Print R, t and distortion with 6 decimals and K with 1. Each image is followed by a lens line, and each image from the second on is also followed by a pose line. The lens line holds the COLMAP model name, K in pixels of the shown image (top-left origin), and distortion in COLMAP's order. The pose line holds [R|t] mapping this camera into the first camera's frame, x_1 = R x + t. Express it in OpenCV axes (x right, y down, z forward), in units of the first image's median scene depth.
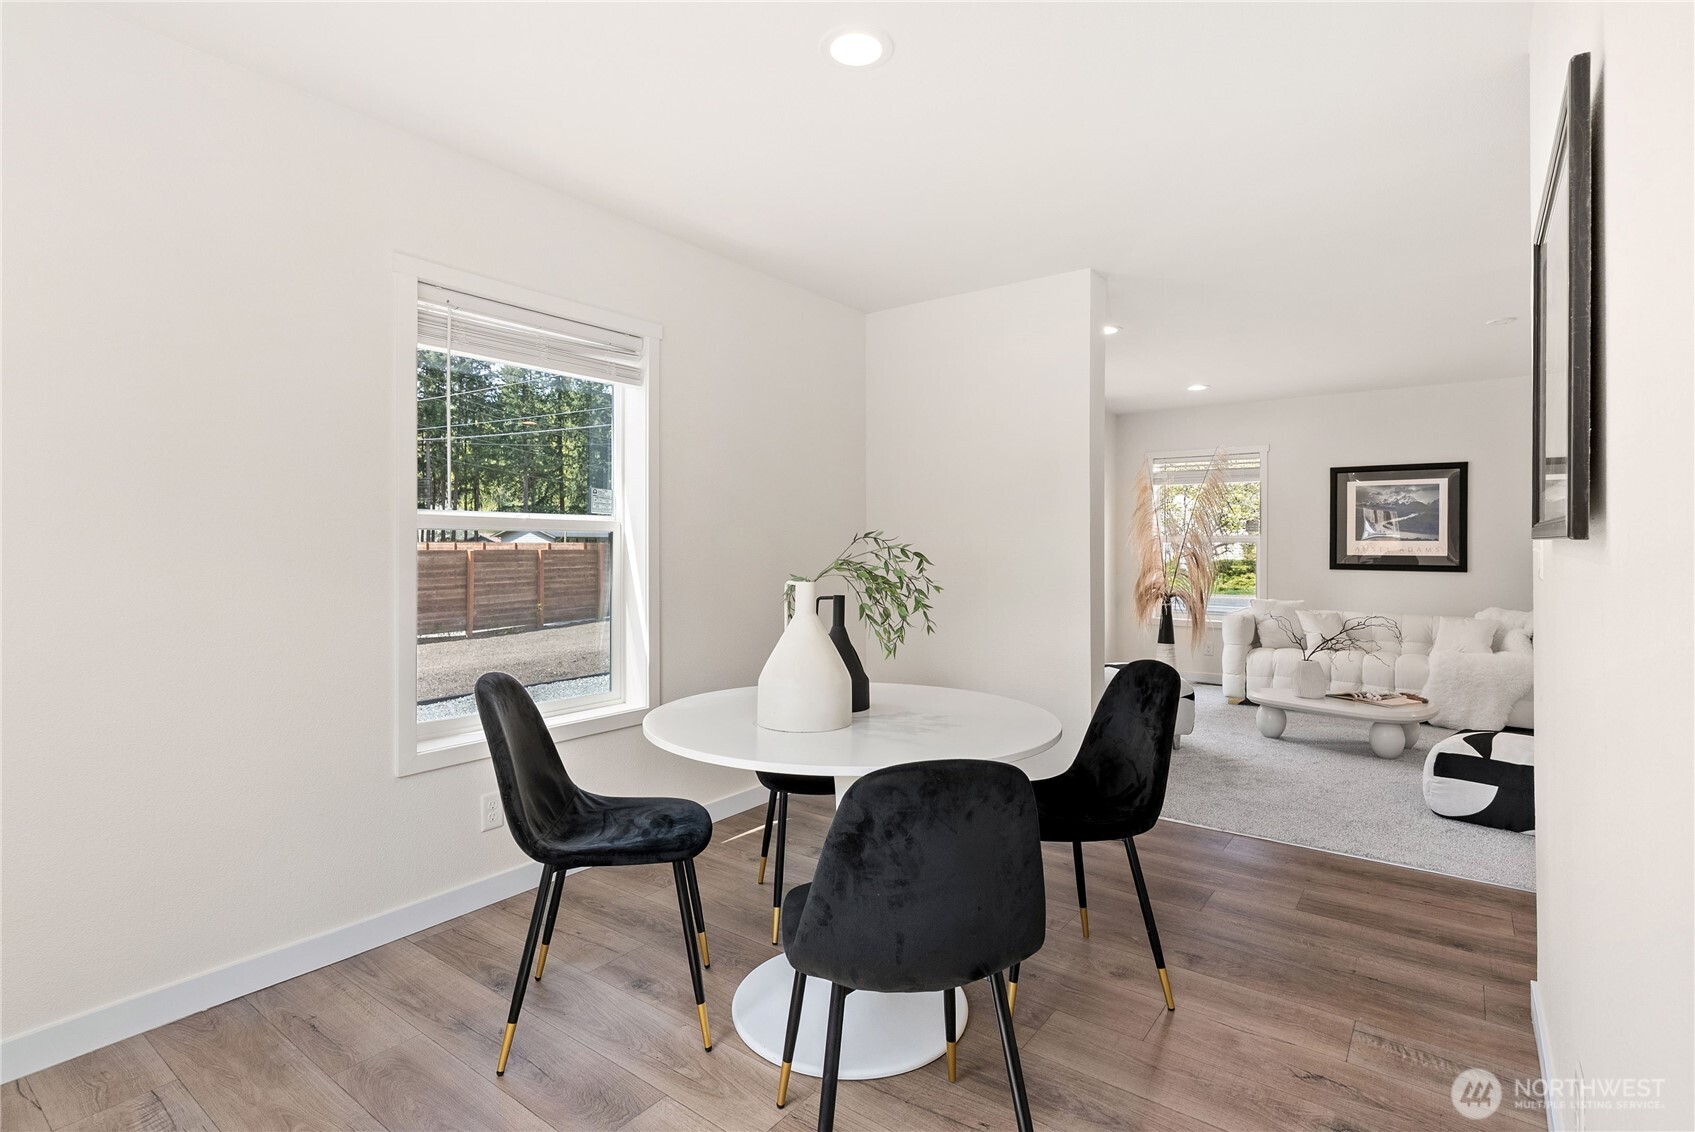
lens RADIAL K [[806.5, 0, 850.1], [0, 806.5, 546.6], [0, 0, 1]] dist [0.002746, -0.001442]
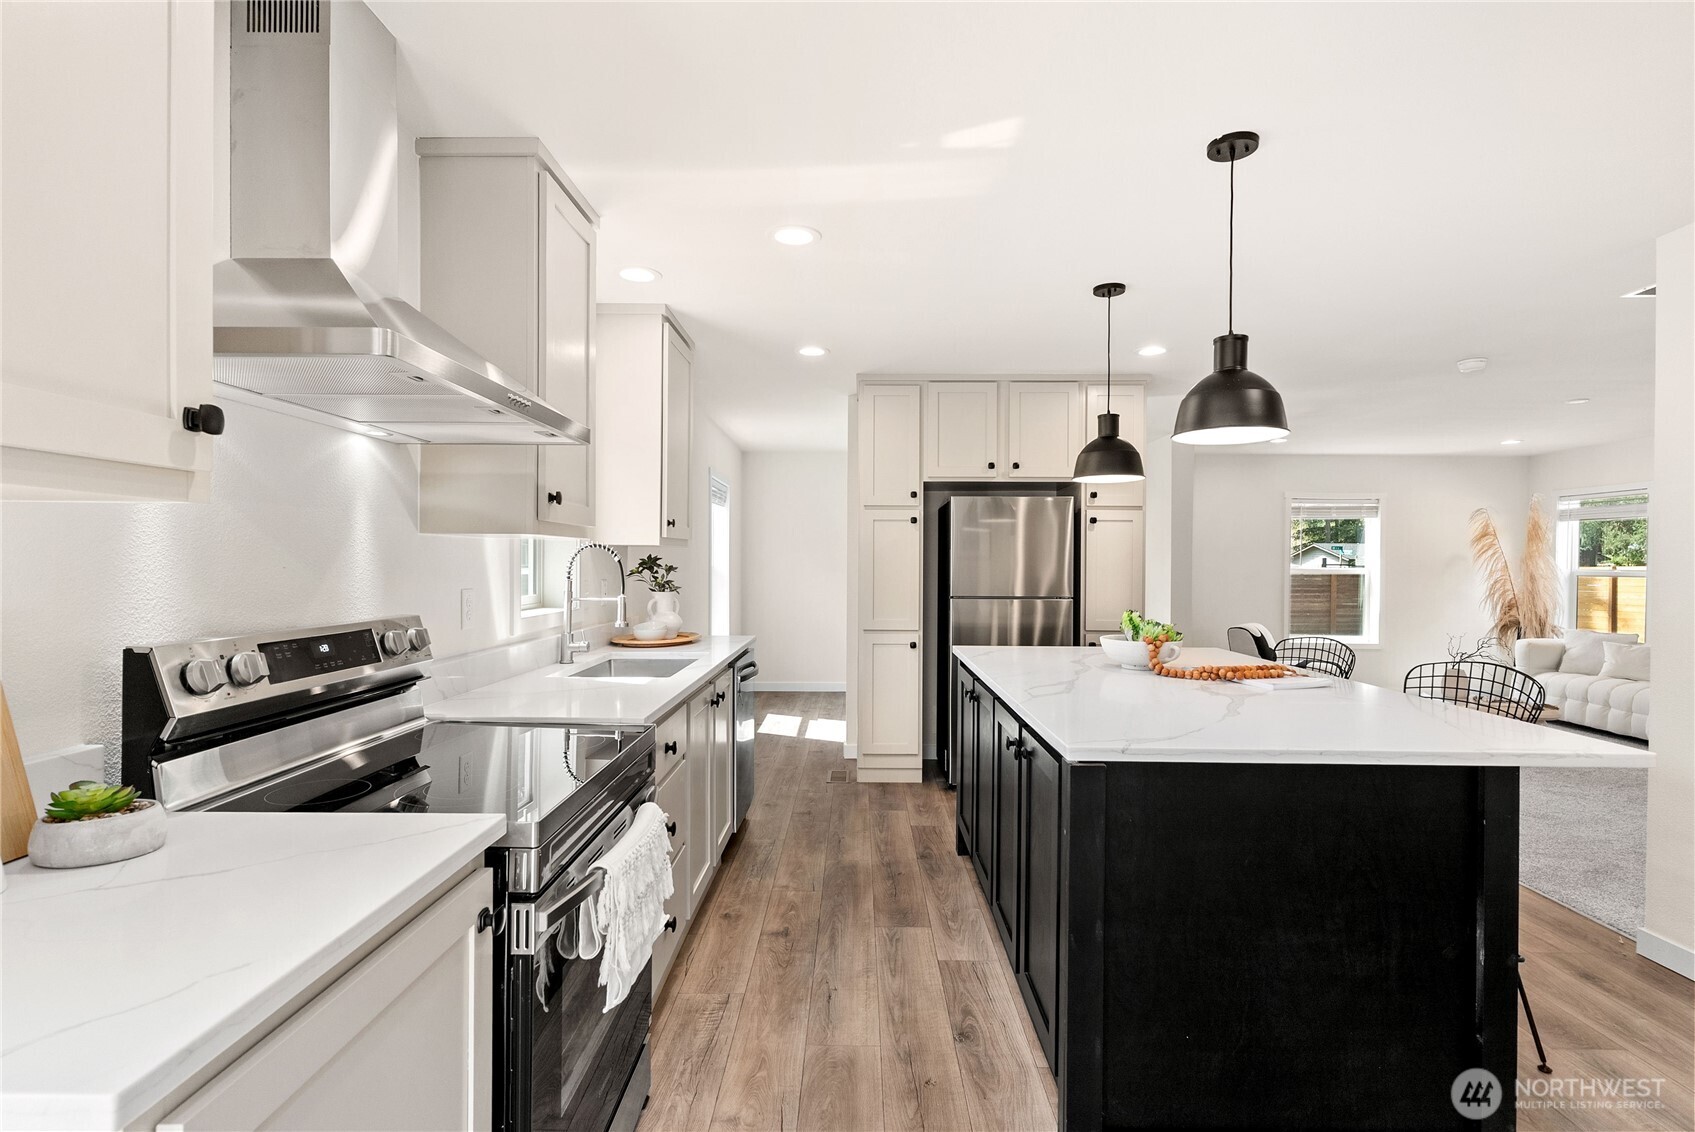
lens RADIAL K [[806.5, 0, 839.1], [0, 806.5, 563.8], [0, 0, 1]] dist [0.002746, -0.001442]
pose [[0.590791, -0.003991, -0.806815, 0.802502], [-0.002354, 0.999975, -0.006671, -0.014628], [0.806822, 0.005840, 0.590766, -0.449449]]
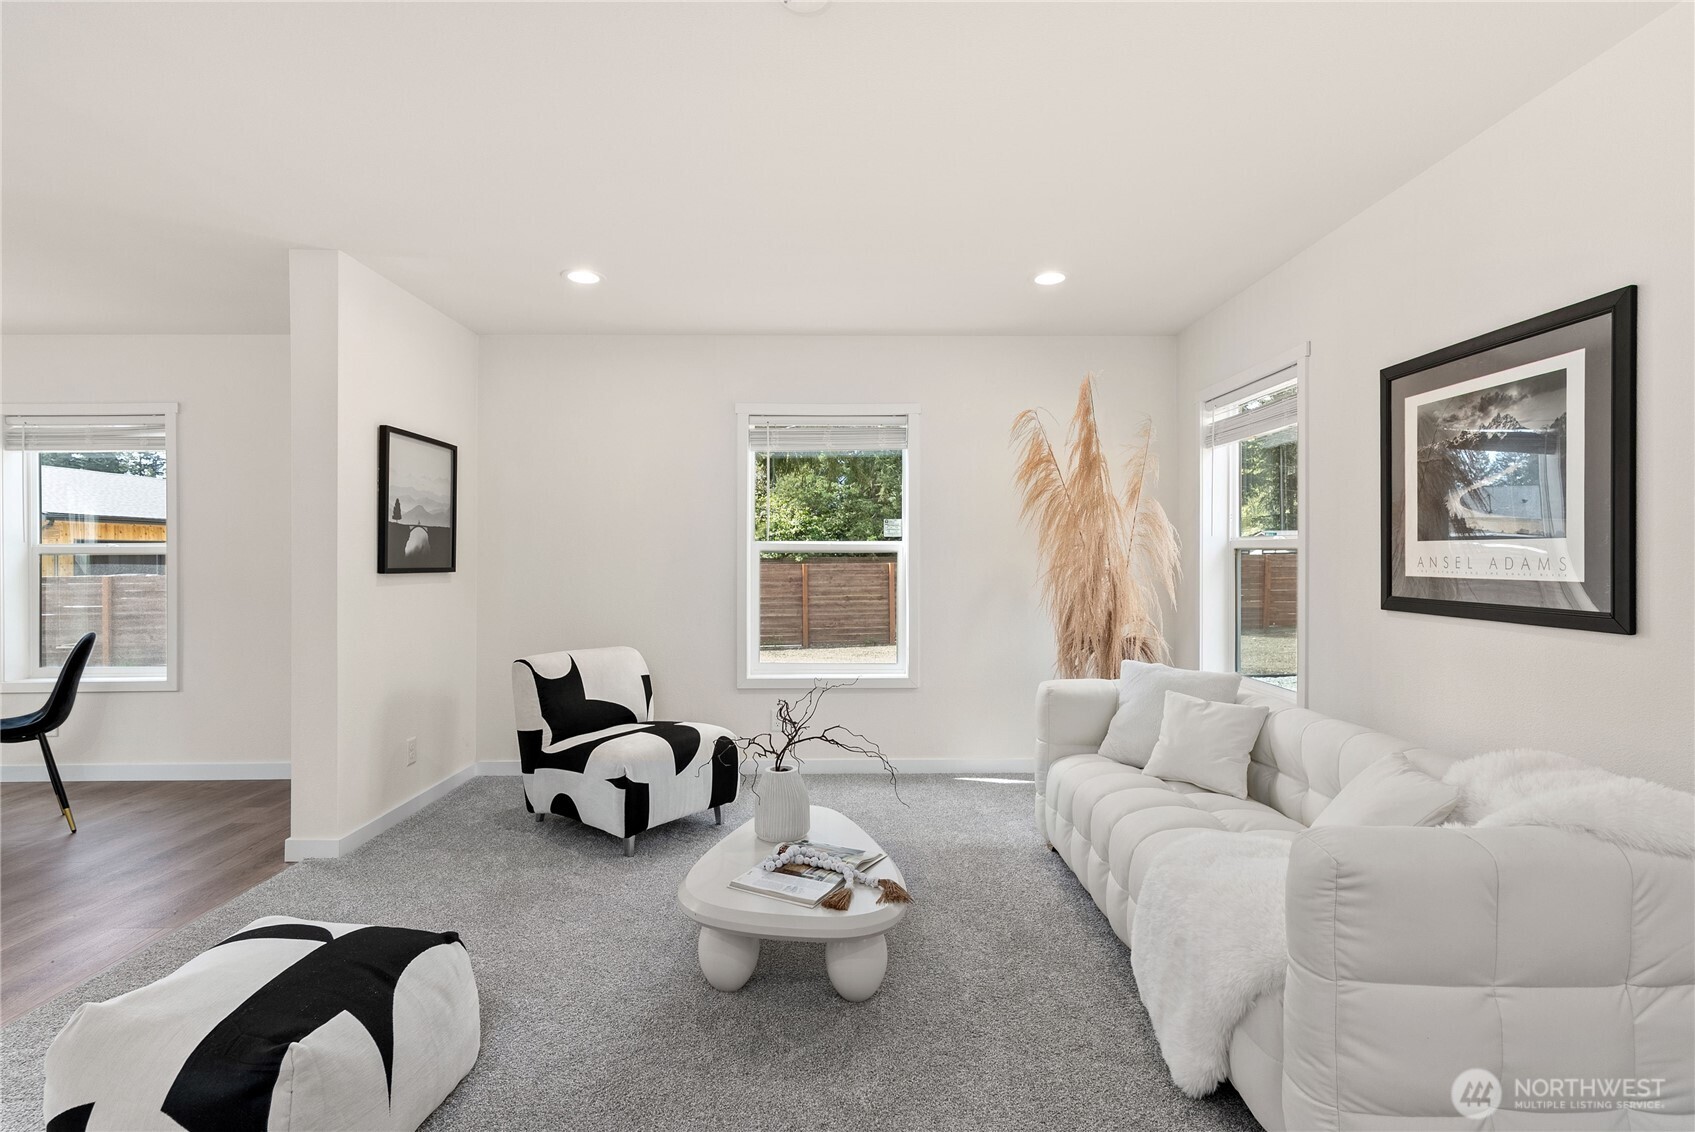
lens RADIAL K [[806.5, 0, 842.4], [0, 806.5, 559.5], [0, 0, 1]] dist [0.002746, -0.001442]
pose [[0.609366, -0.003997, -0.792879, 0.799759], [0.005377, 0.999985, -0.000908, 0.000479], [0.792871, -0.003710, 0.609378, 0.545853]]
